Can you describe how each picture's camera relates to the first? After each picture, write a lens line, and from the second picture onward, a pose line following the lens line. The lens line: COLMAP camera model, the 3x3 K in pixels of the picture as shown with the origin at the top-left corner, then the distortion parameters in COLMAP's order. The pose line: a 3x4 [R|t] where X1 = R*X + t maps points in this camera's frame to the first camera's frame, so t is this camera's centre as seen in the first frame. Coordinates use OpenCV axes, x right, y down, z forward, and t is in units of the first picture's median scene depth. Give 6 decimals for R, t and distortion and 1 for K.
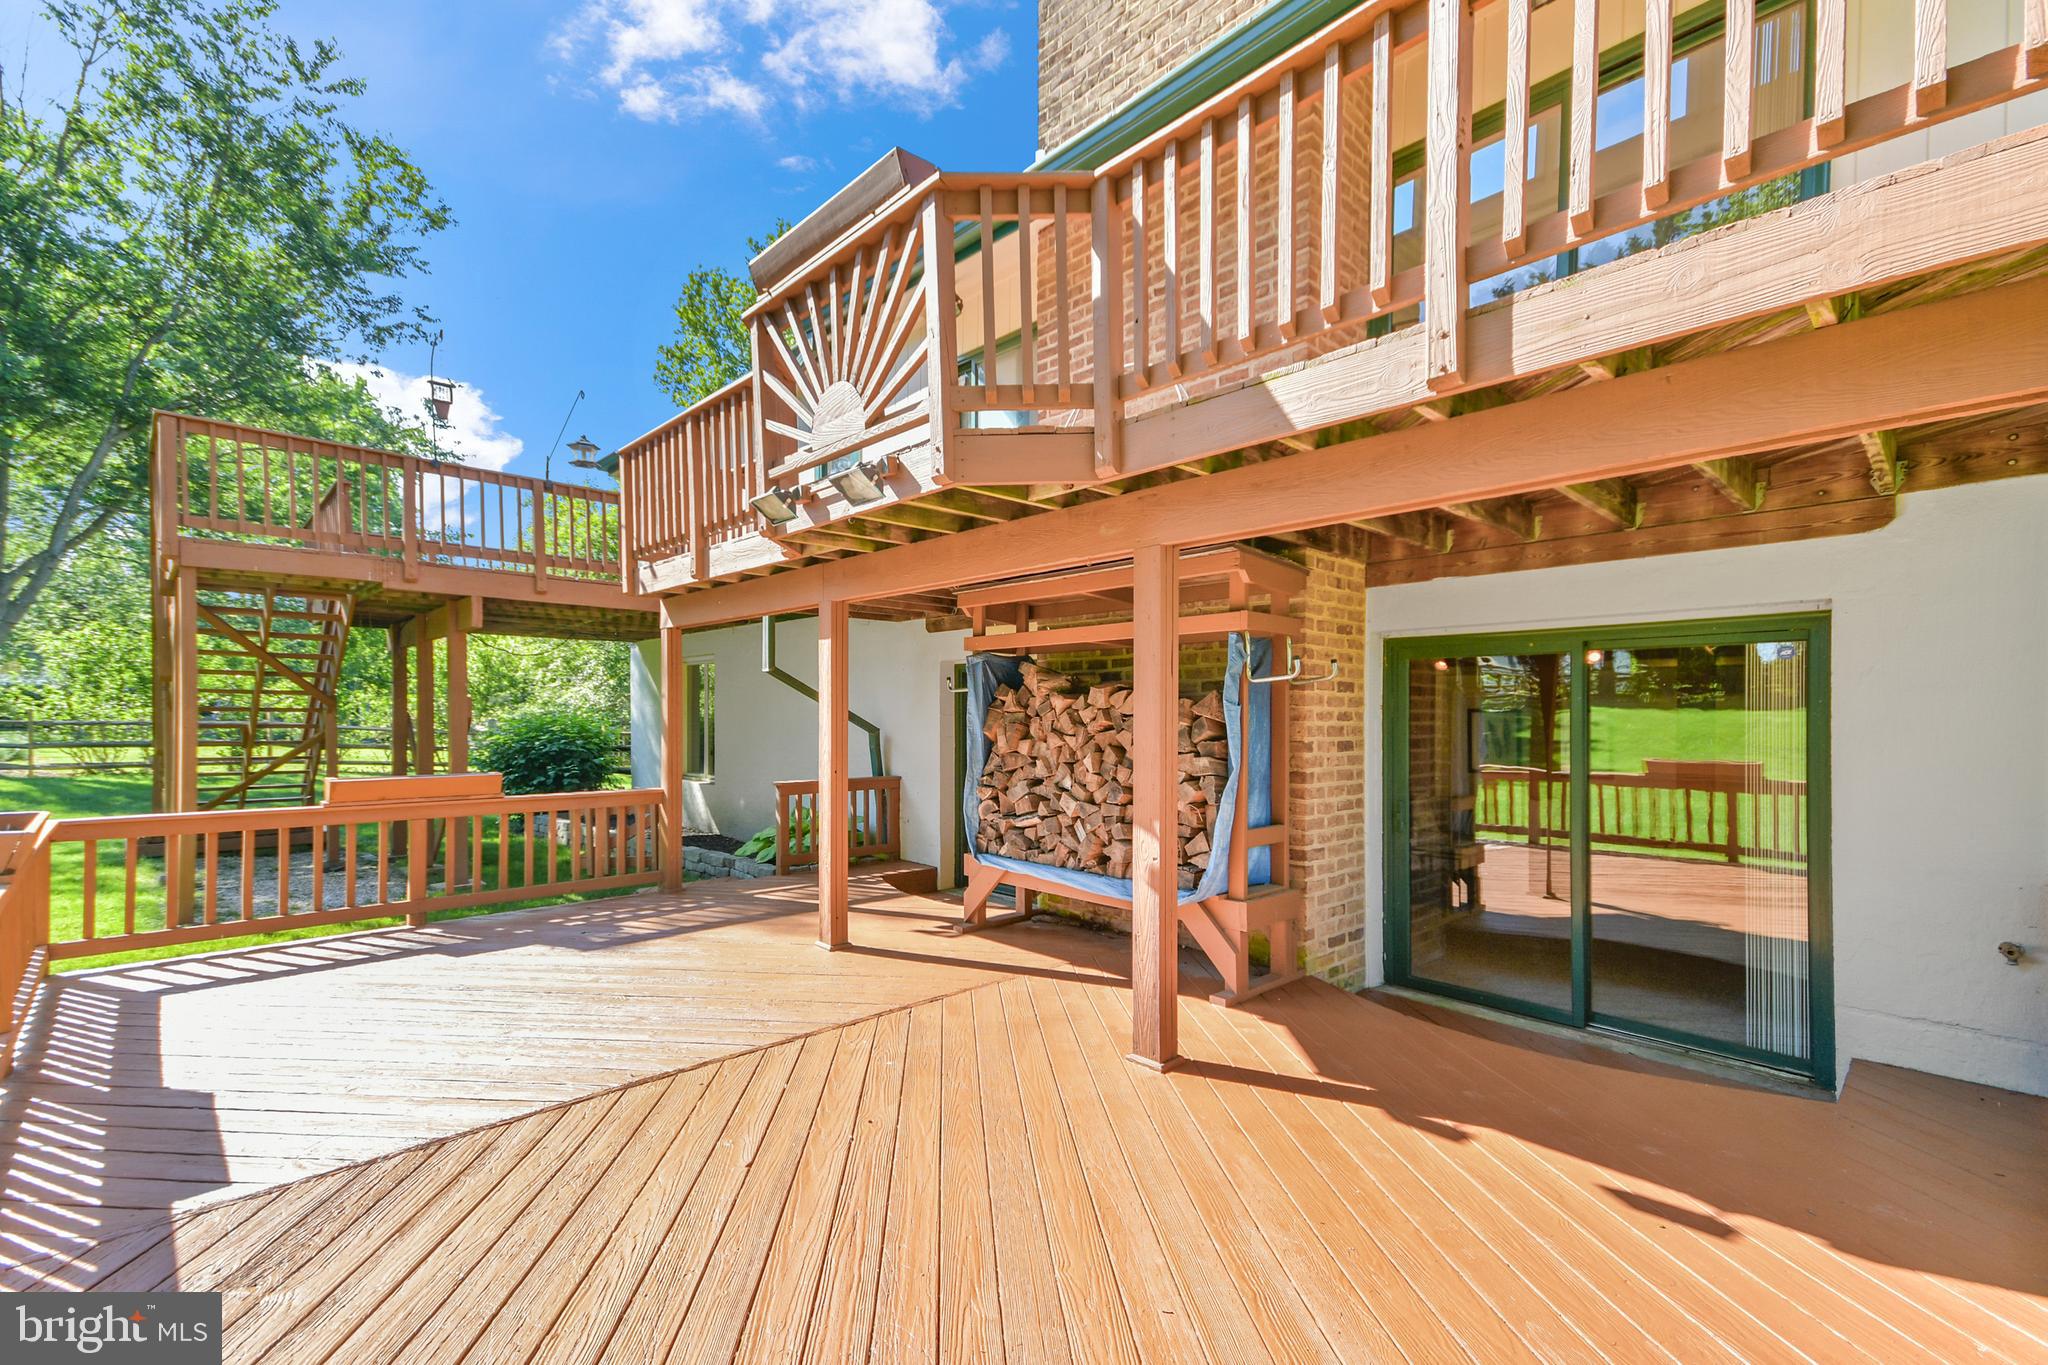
lens RADIAL K [[917.9, 0, 1006.3], [0, 917.9, 716.7], [0, 0, 1]] dist [0.009697, -0.002024]
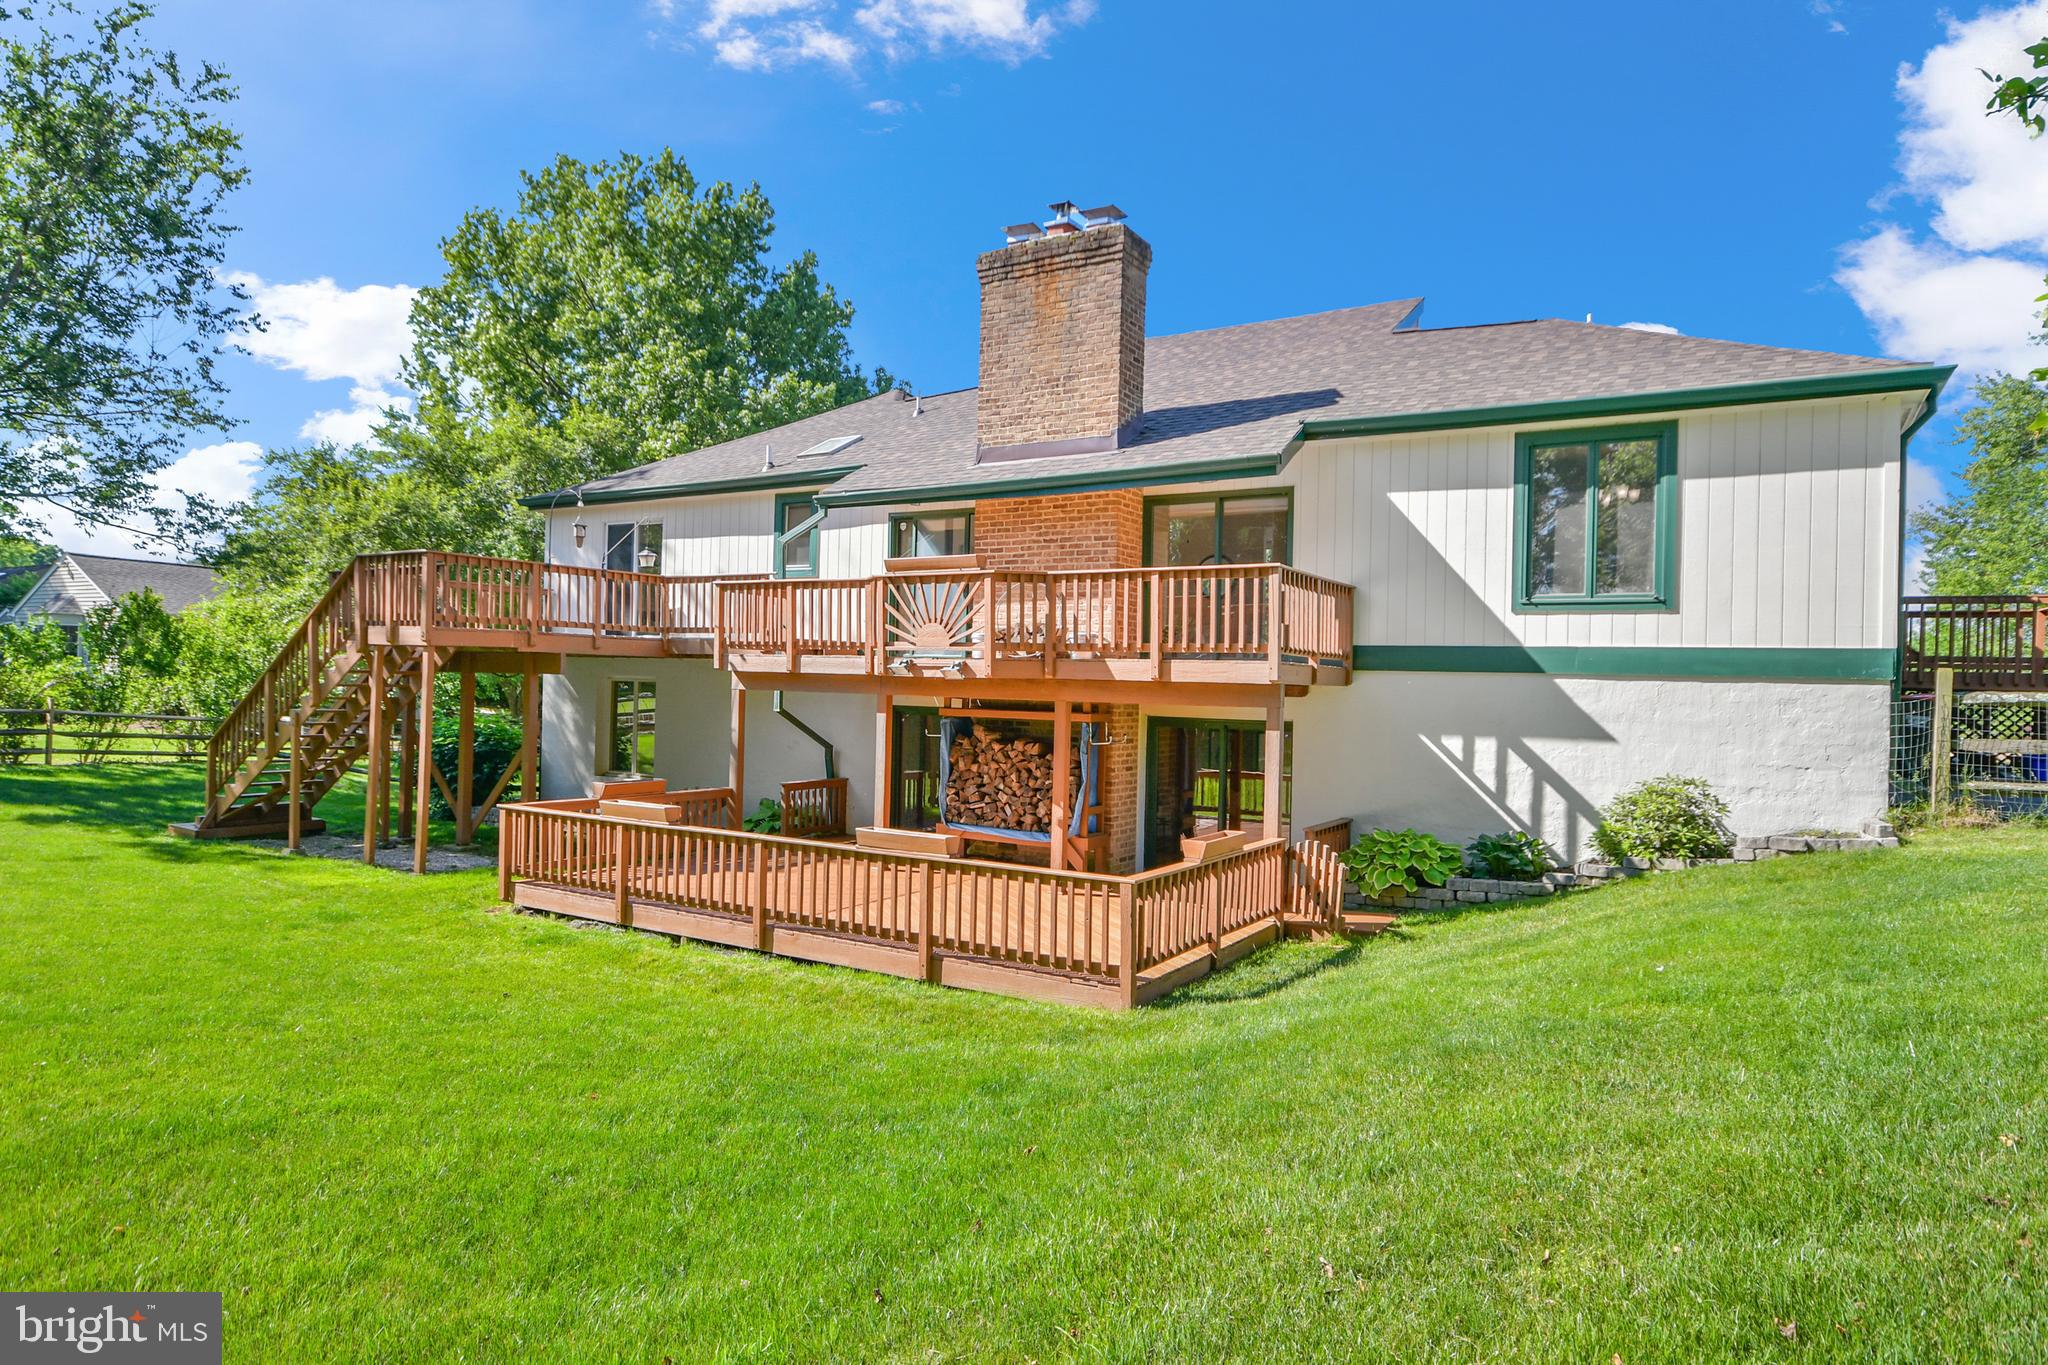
lens RADIAL K [[1204.7, 0, 1028.1], [0, 1204.7, 661.1], [0, 0, 1]] dist [-0.015707, -0.000912]
pose [[0.963966, 0.020492, 0.265237, -0.590803], [-0.017865, 0.999765, -0.012313, -0.174381], [-0.265427, 0.007131, 0.964105, -1.600714]]
